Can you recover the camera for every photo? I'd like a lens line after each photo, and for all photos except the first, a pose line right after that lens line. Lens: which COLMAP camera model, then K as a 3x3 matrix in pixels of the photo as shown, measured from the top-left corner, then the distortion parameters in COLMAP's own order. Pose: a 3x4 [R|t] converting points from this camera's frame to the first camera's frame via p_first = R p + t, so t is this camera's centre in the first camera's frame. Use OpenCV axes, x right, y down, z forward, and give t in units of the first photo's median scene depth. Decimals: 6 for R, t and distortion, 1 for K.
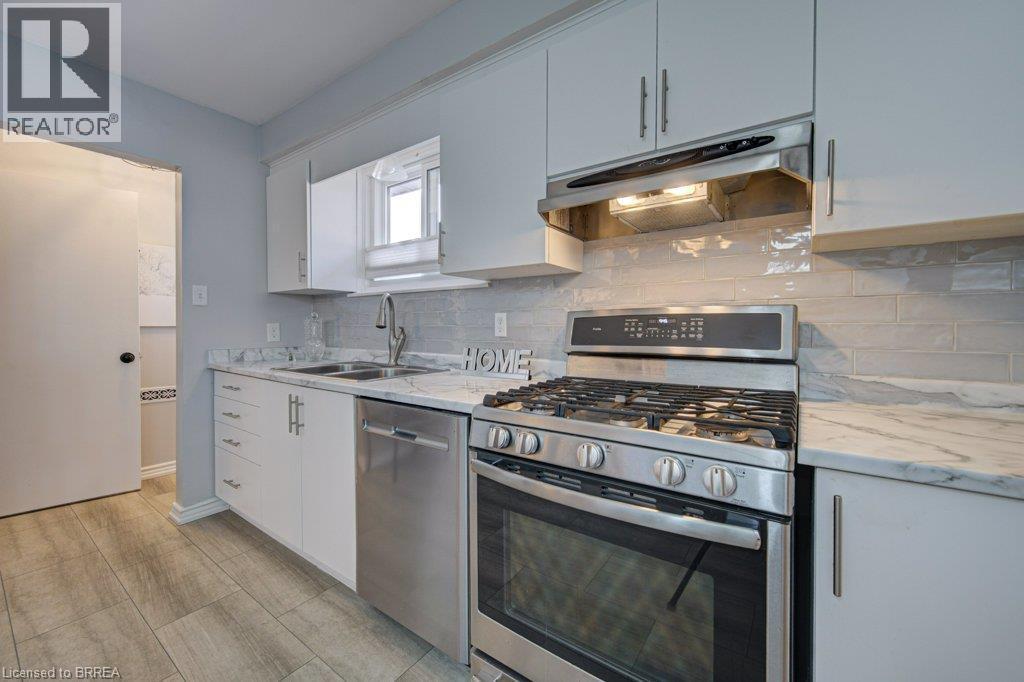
lens RADIAL K [[410.1, 0, 509.5], [0, 410.1, 332.0], [0, 0, 1]] dist [0.000702, -0.000289]
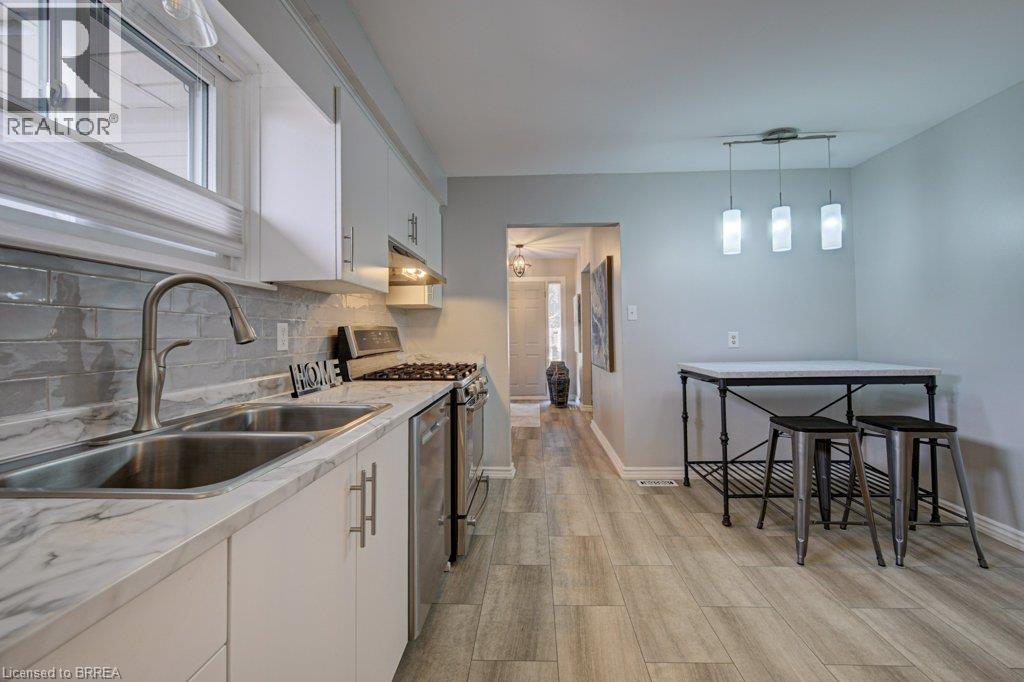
lens RADIAL K [[414.1, 0, 515.3], [0, 414.1, 326.5], [0, 0, 1]] dist [0.000769, -0.000016]
pose [[-0.554568, 0.019285, 0.831915, -1.118716], [0.018530, 0.999770, -0.010823, -0.022164], [-0.831932, 0.009413, -0.554797, 1.175612]]
